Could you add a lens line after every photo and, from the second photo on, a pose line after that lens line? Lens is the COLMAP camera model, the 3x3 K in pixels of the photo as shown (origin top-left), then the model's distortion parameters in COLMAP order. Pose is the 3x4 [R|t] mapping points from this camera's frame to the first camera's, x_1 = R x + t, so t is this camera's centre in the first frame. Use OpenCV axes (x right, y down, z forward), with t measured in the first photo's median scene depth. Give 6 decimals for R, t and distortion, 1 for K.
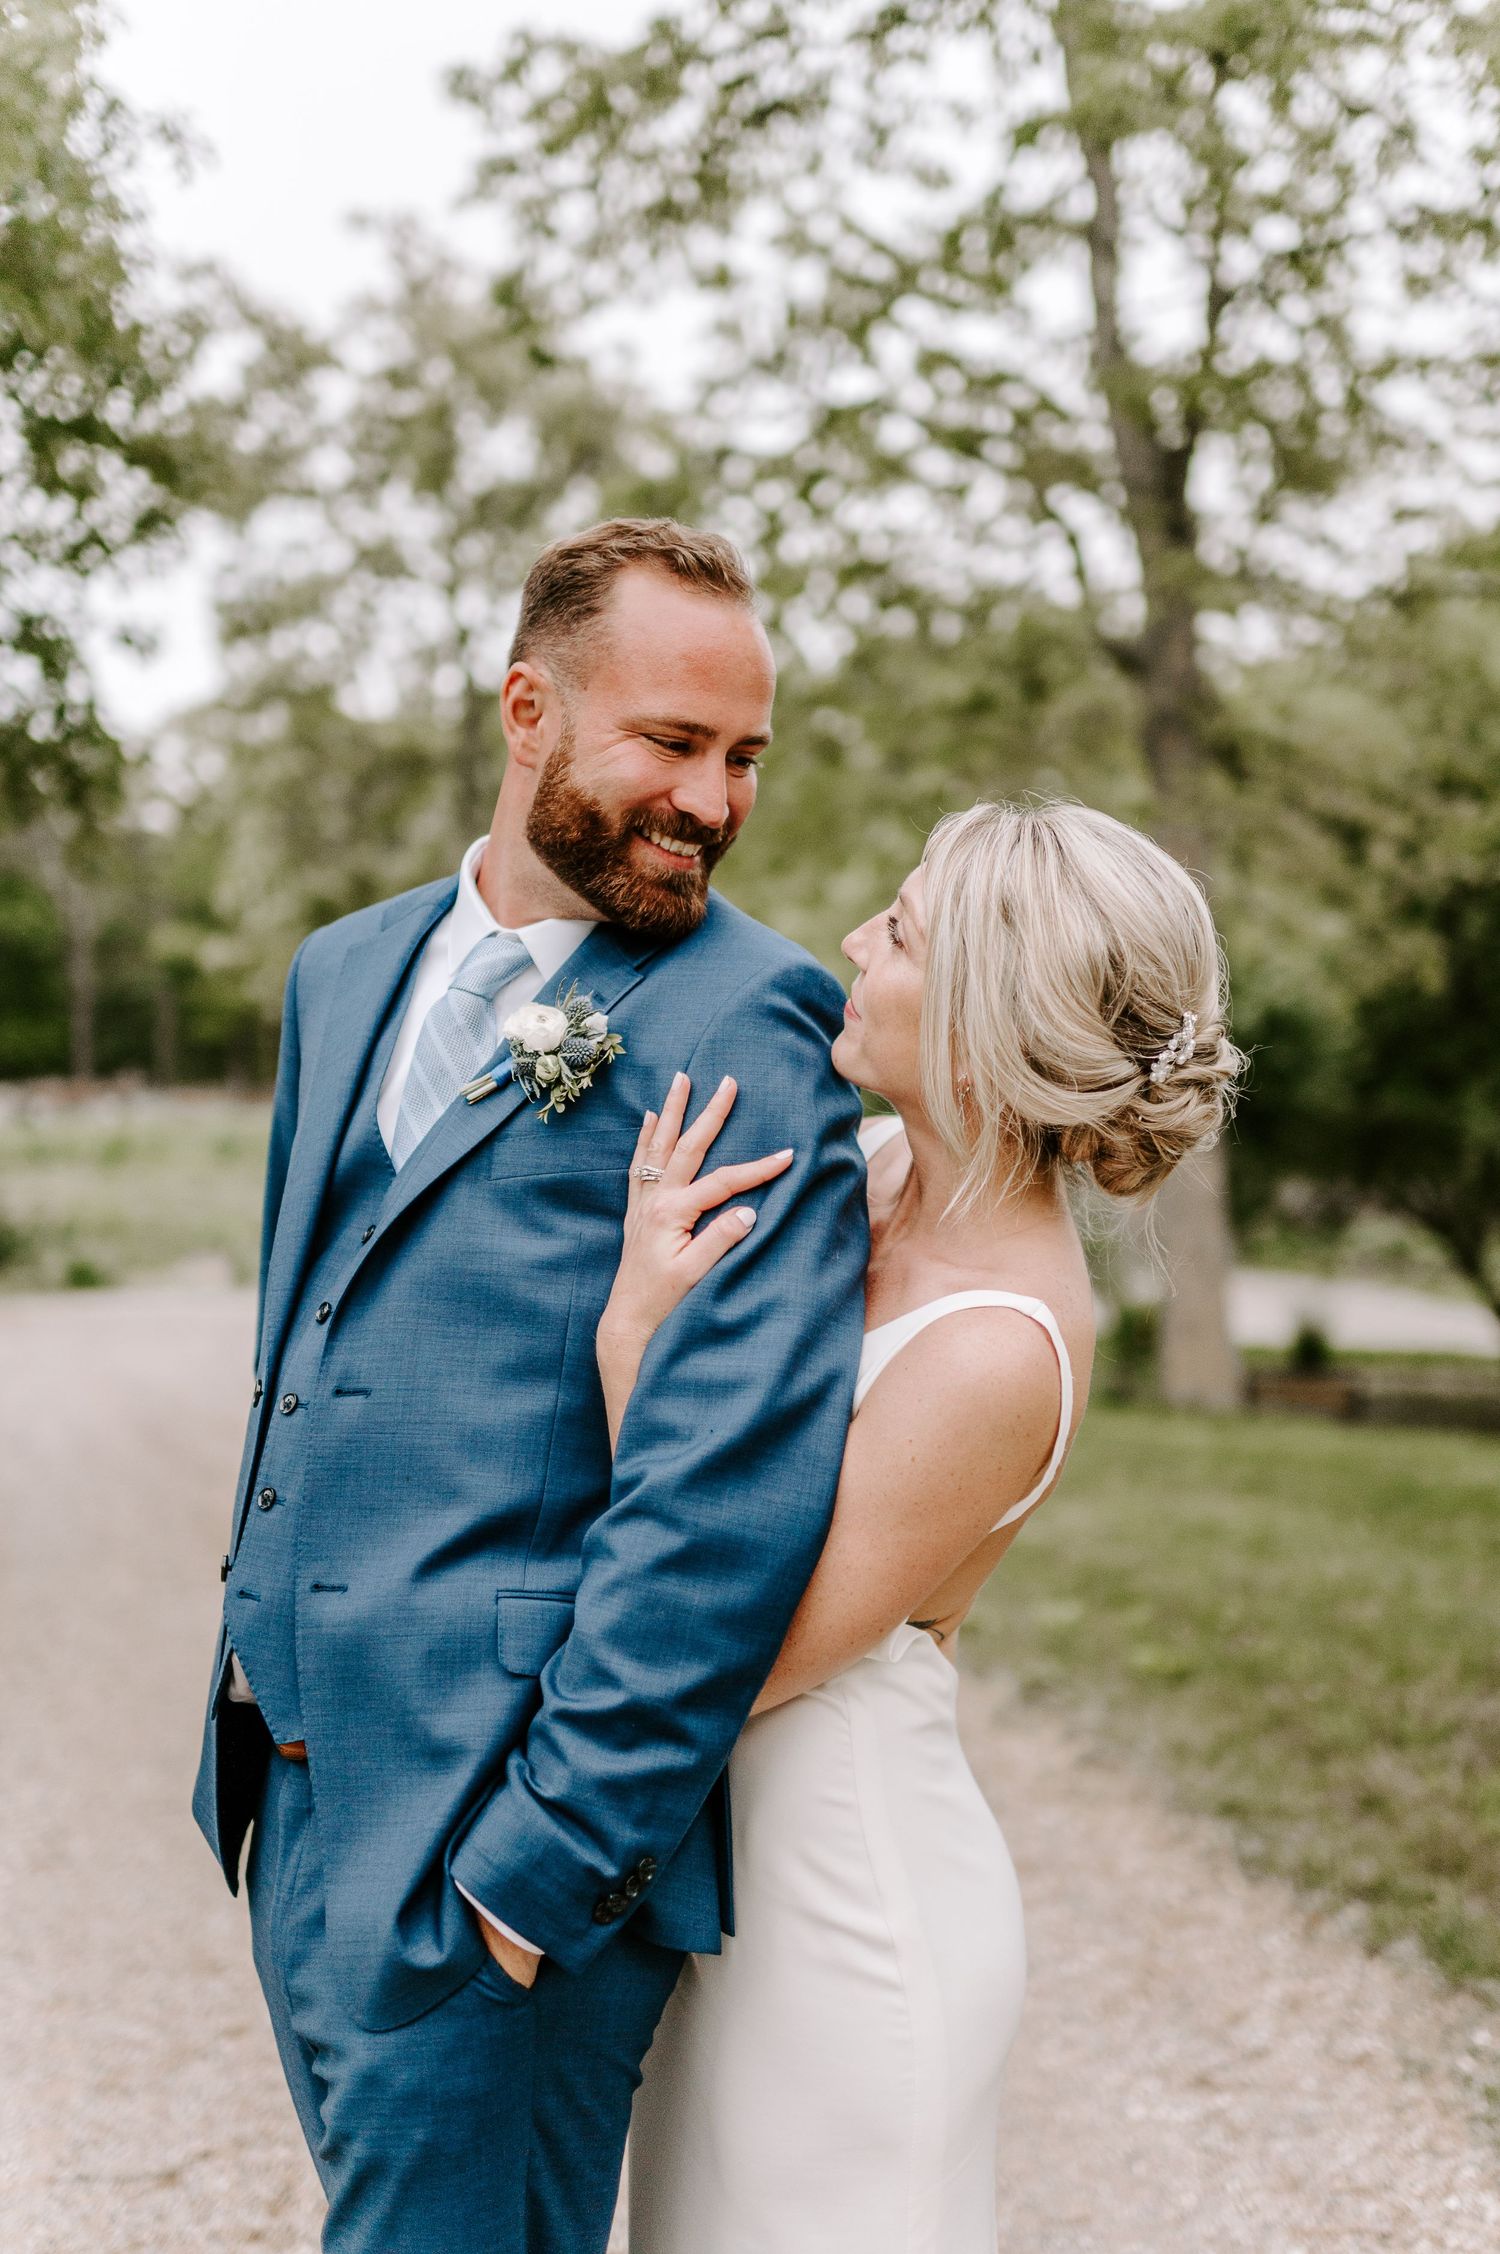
lens RADIAL K [[2053.0, 0, 758.2], [0, 2053.0, 1132.2], [0, 0, 1]] dist [0.004798, -0.002042]
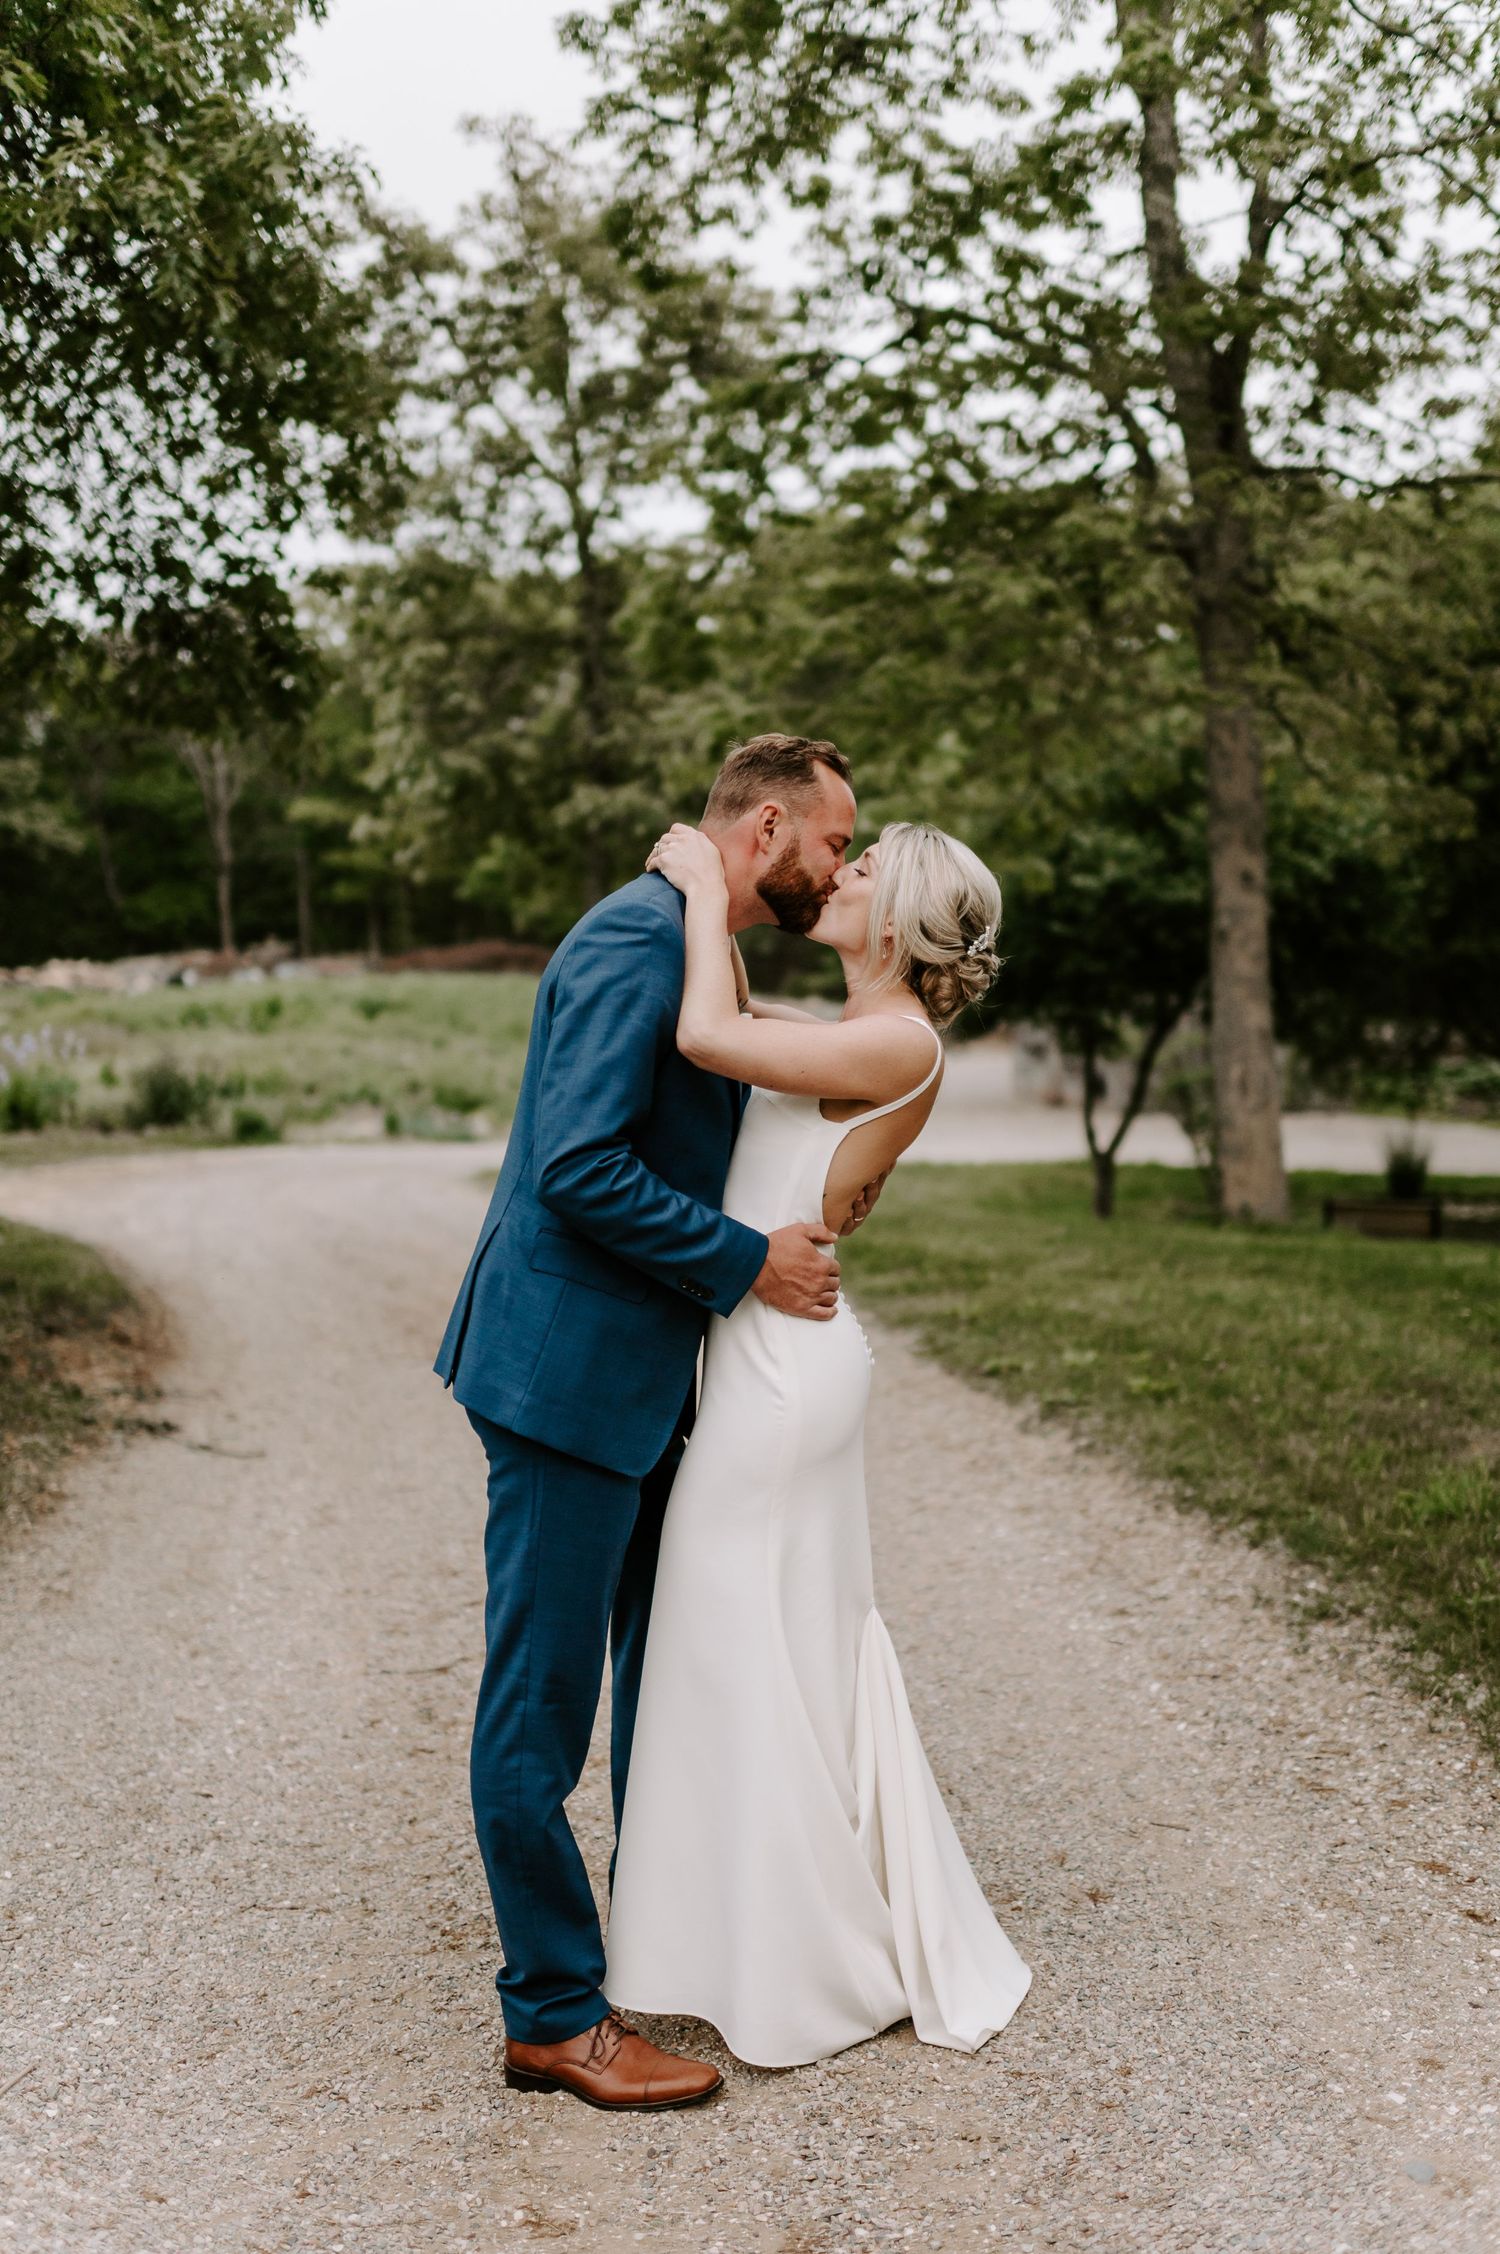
lens RADIAL K [[2049.7, 0, 721.6], [0, 2049.7, 1098.2], [0, 0, 1]] dist [0.047118, -0.087461]
pose [[0.996794, -0.013741, -0.078820, 0.014795], [0.018032, 0.998378, 0.053996, 0.000732], [0.077950, -0.055245, 0.995425, -0.145921]]
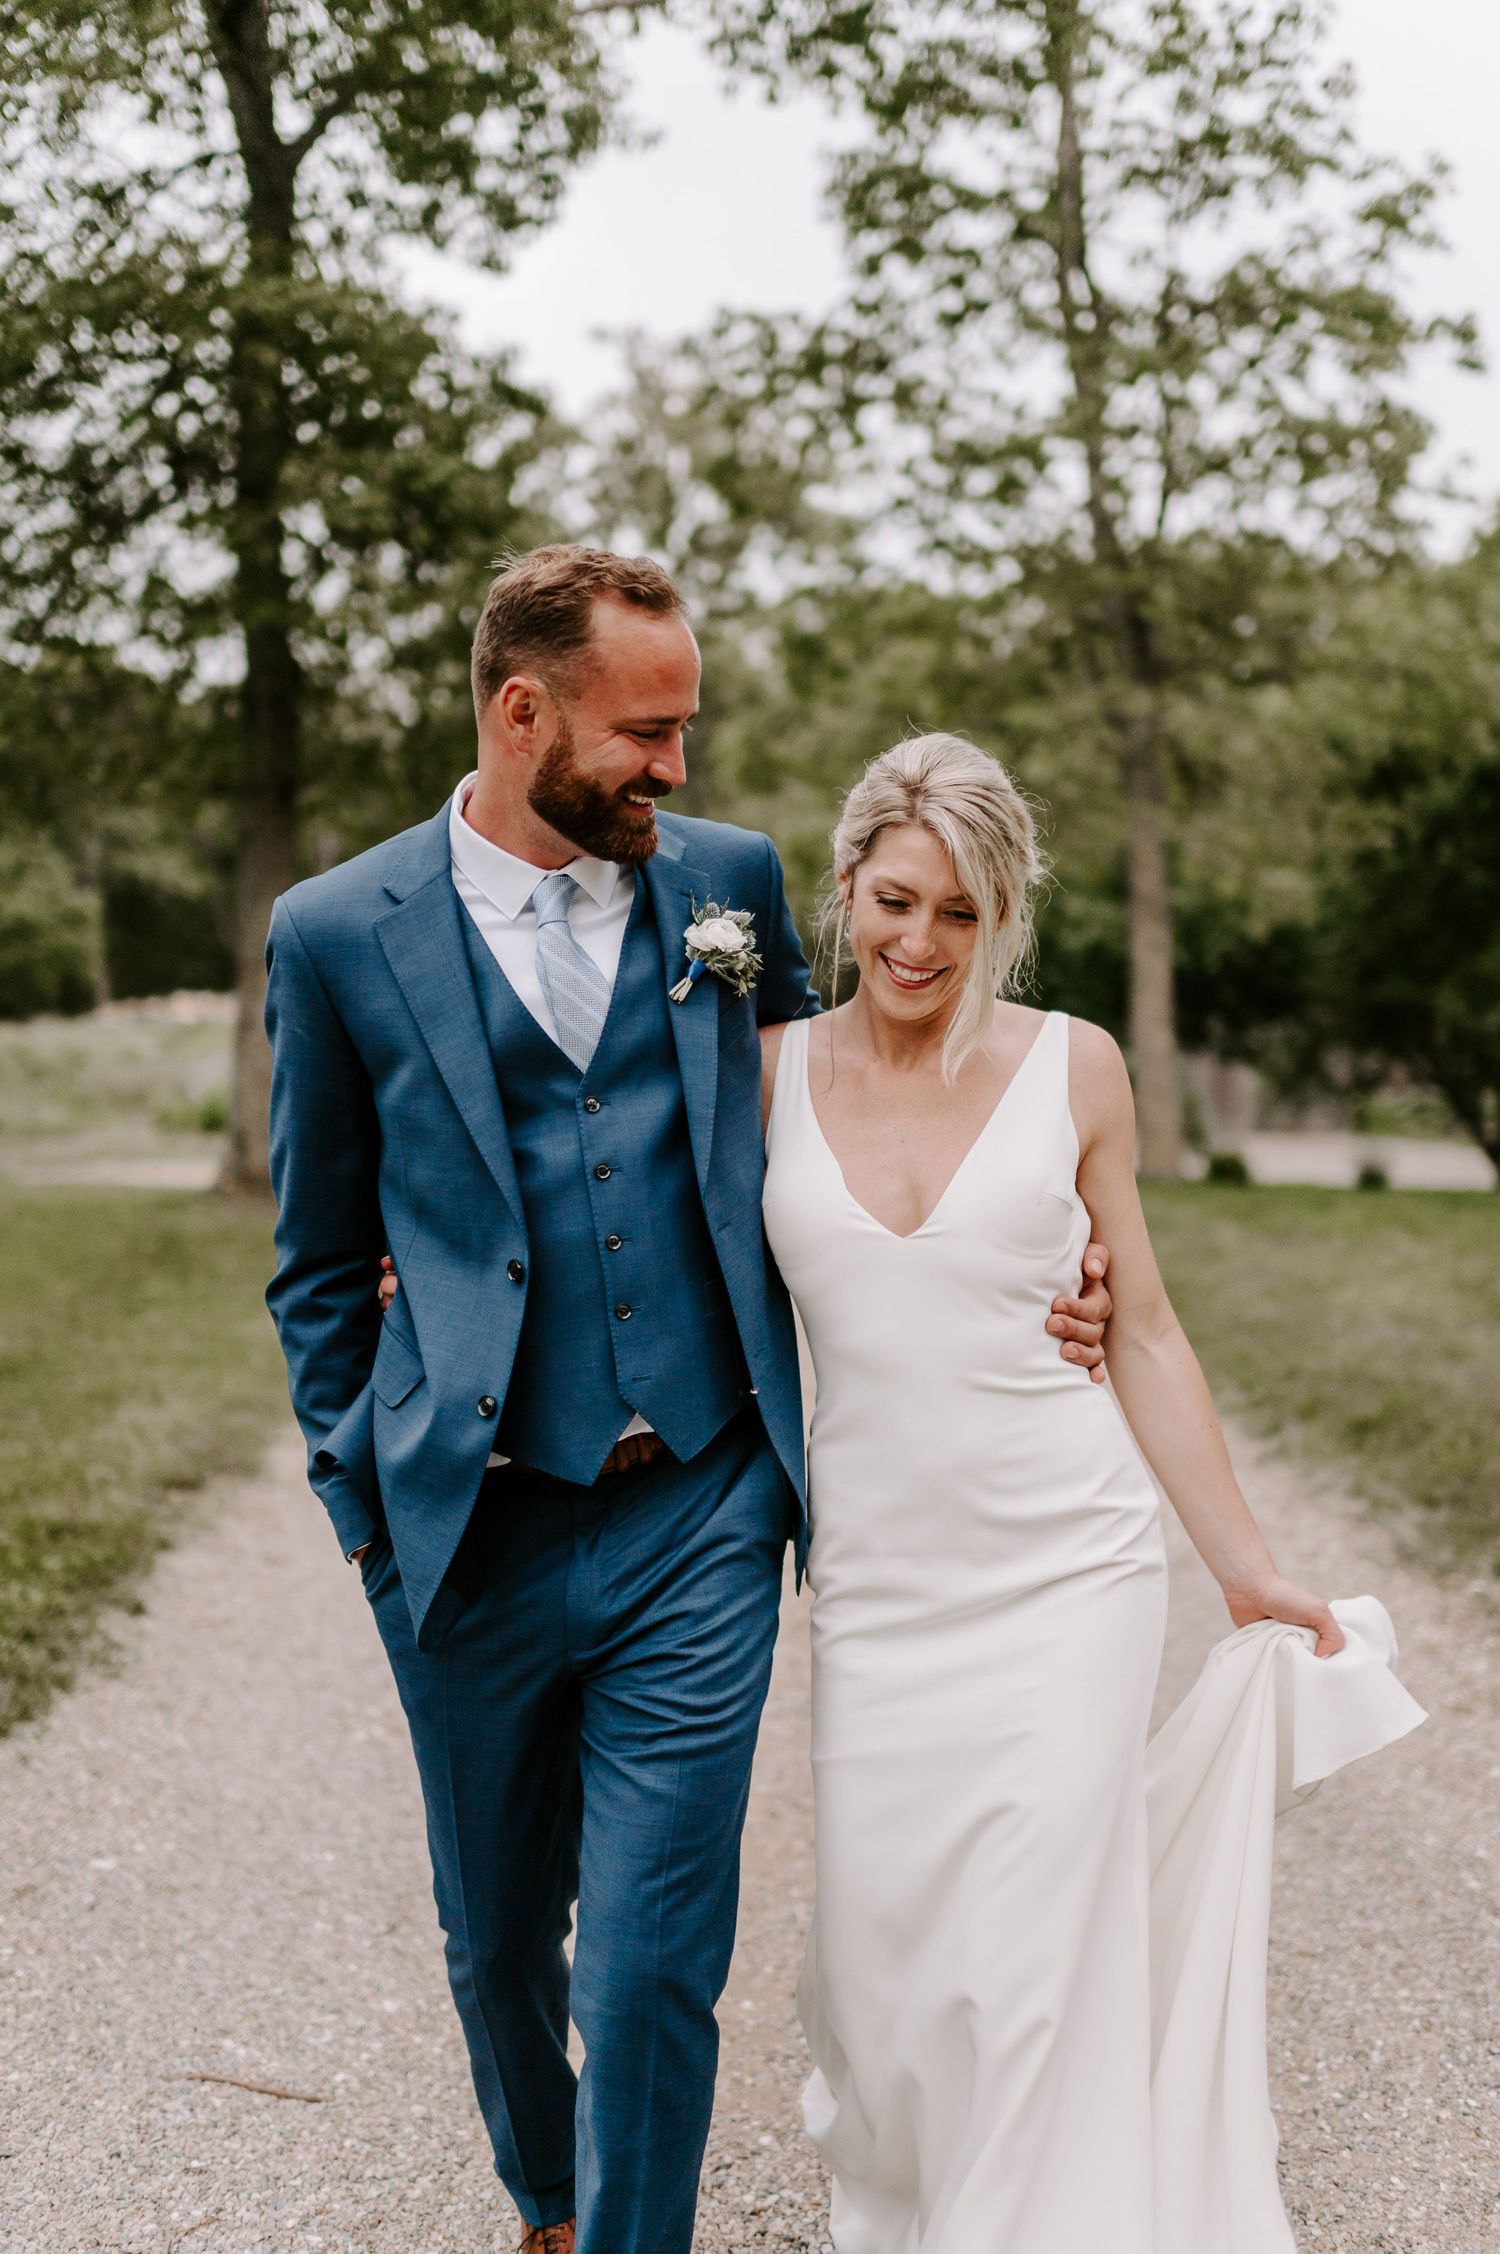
lens RADIAL K [[2059.7, 0, 759.4], [0, 2059.7, 1110.2], [0, 0, 1]] dist [-0.063612, 0.018746]
pose [[0.995346, -0.006791, -0.096129, 0.058483], [0.010753, 0.999111, 0.040761, 0.006354], [0.095766, -0.041605, 0.994534, -0.609566]]
